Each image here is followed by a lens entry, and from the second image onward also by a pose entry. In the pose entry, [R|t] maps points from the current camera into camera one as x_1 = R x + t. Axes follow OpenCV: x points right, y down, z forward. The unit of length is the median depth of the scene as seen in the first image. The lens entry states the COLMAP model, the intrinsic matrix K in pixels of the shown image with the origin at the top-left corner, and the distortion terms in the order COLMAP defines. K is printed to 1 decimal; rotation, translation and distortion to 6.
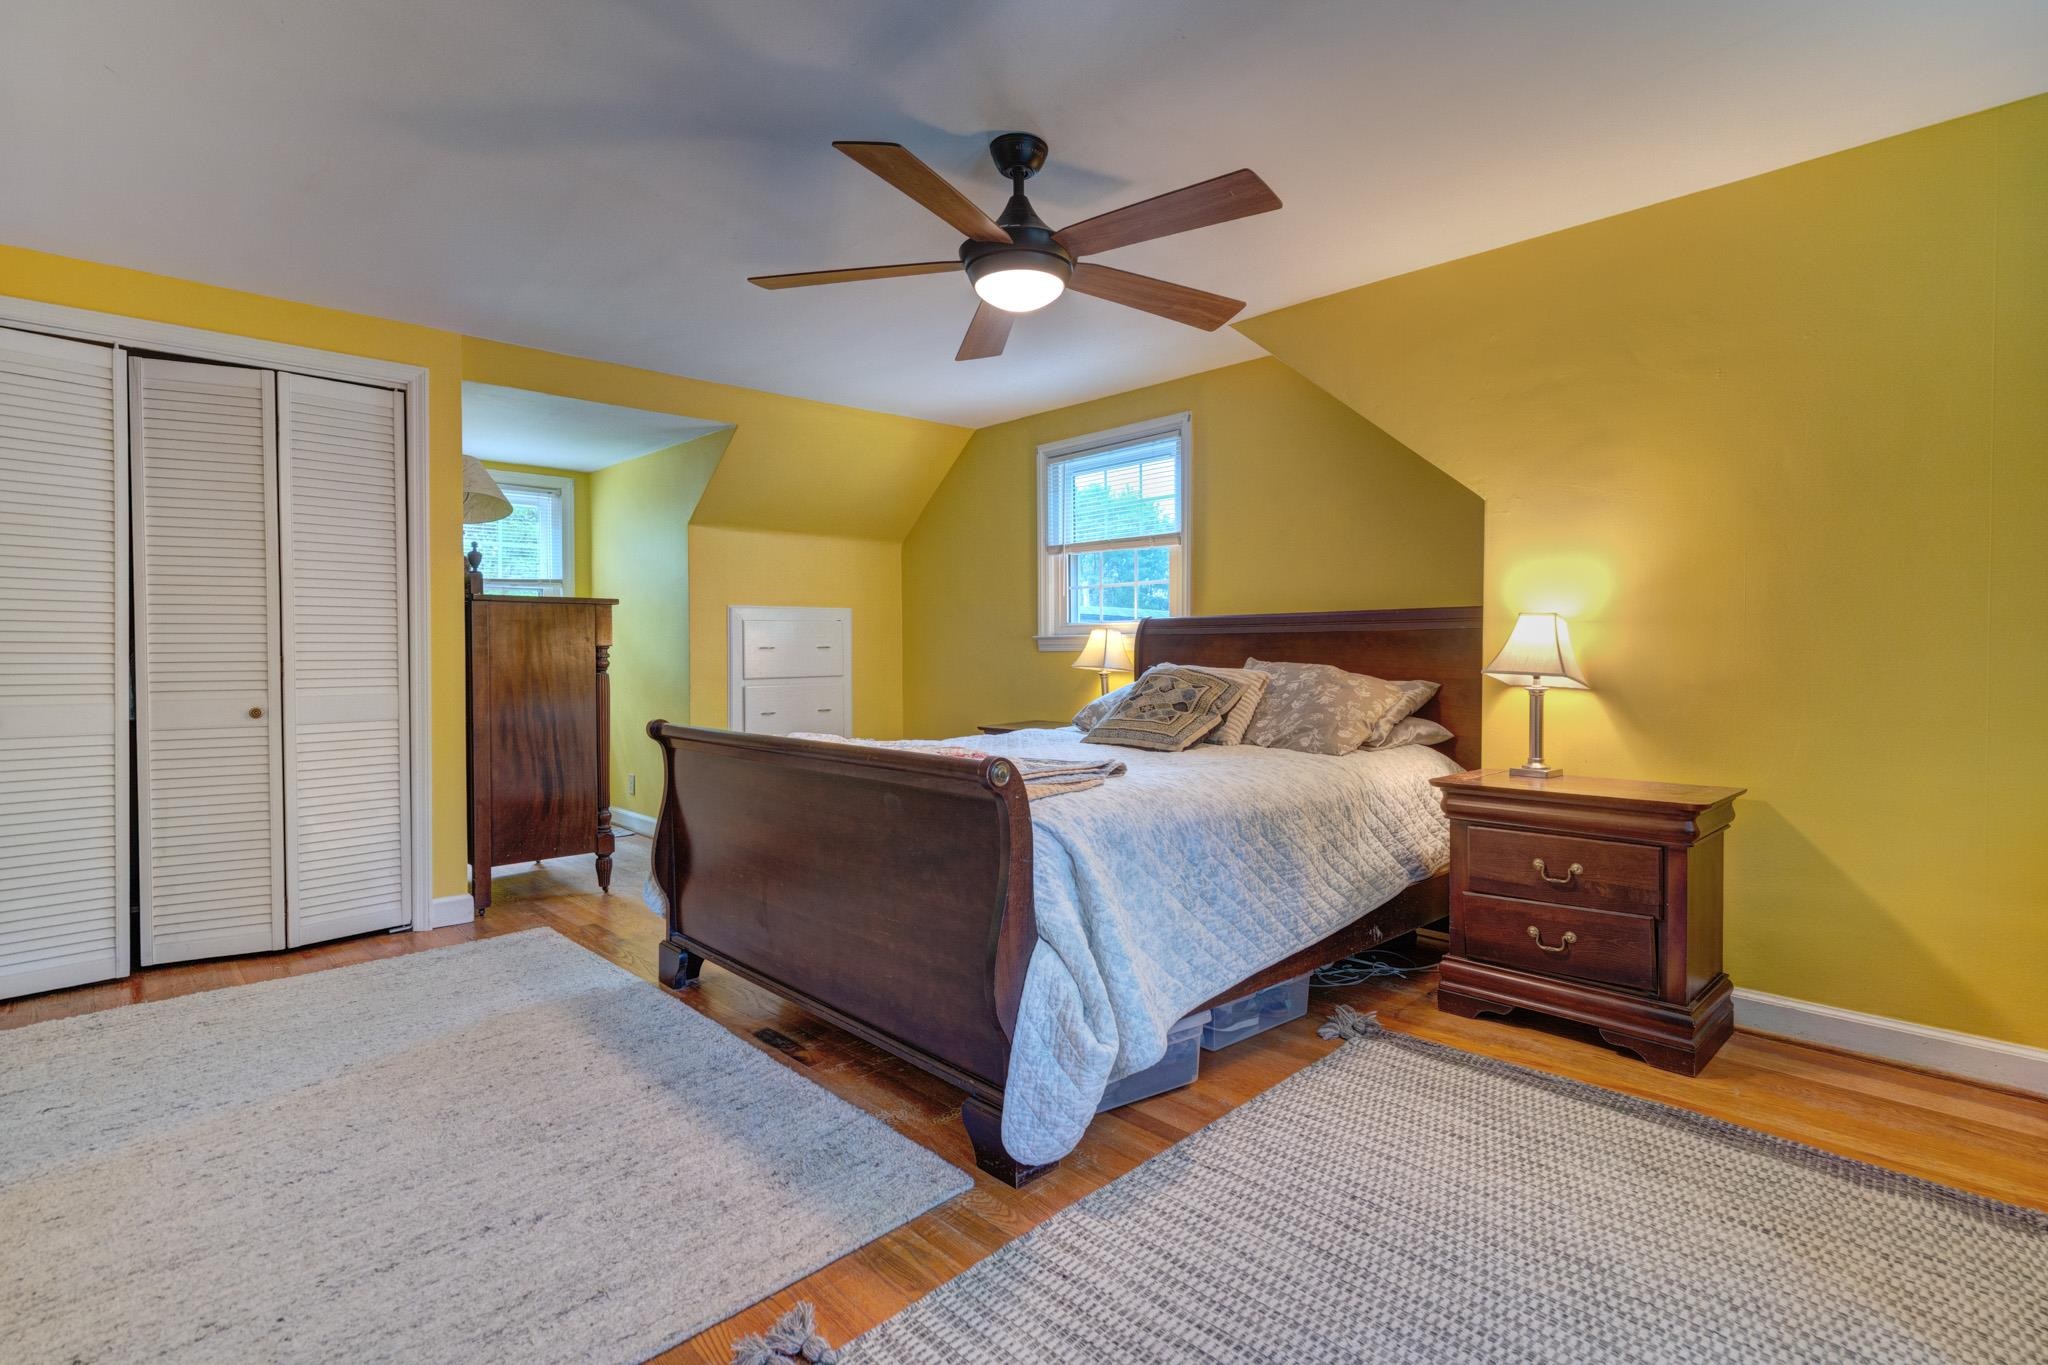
lens RADIAL K [[987.4, 0, 1021.5], [0, 987.4, 669.7], [0, 0, 1]] dist [0.000596, 0.000170]
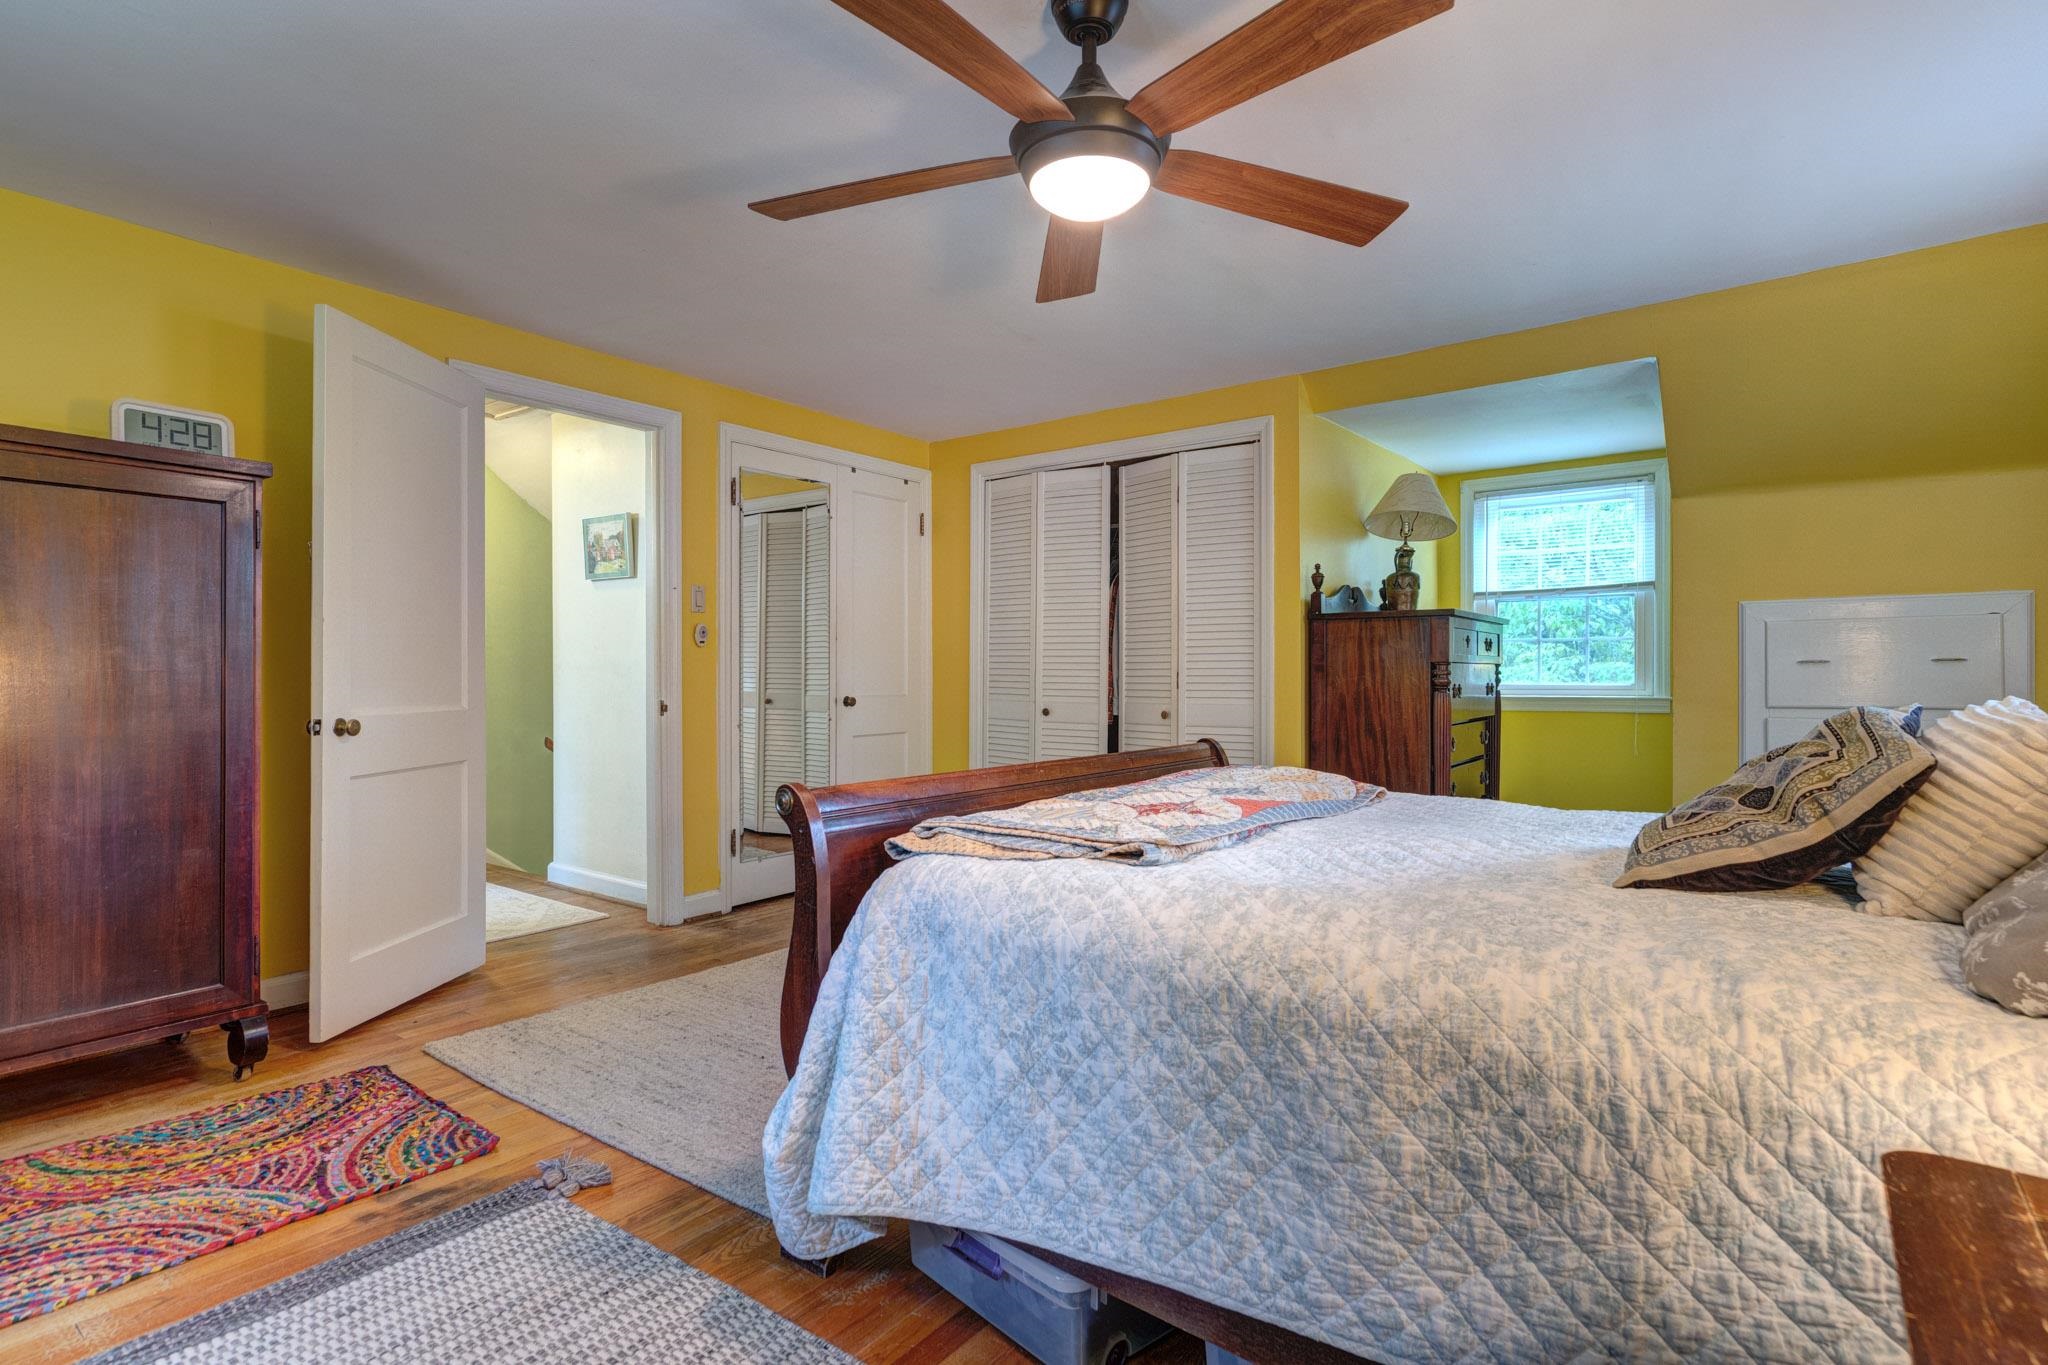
lens RADIAL K [[1016.1, 0, 1024.0], [0, 1016.1, 682.5], [0, 0, 1]] dist [0.001077, 0.000184]
pose [[0.155893, 0.013056, -0.987688, 0.595510], [-0.016192, 0.999812, 0.010661, -0.012660], [0.987641, 0.014331, 0.156076, 0.663210]]
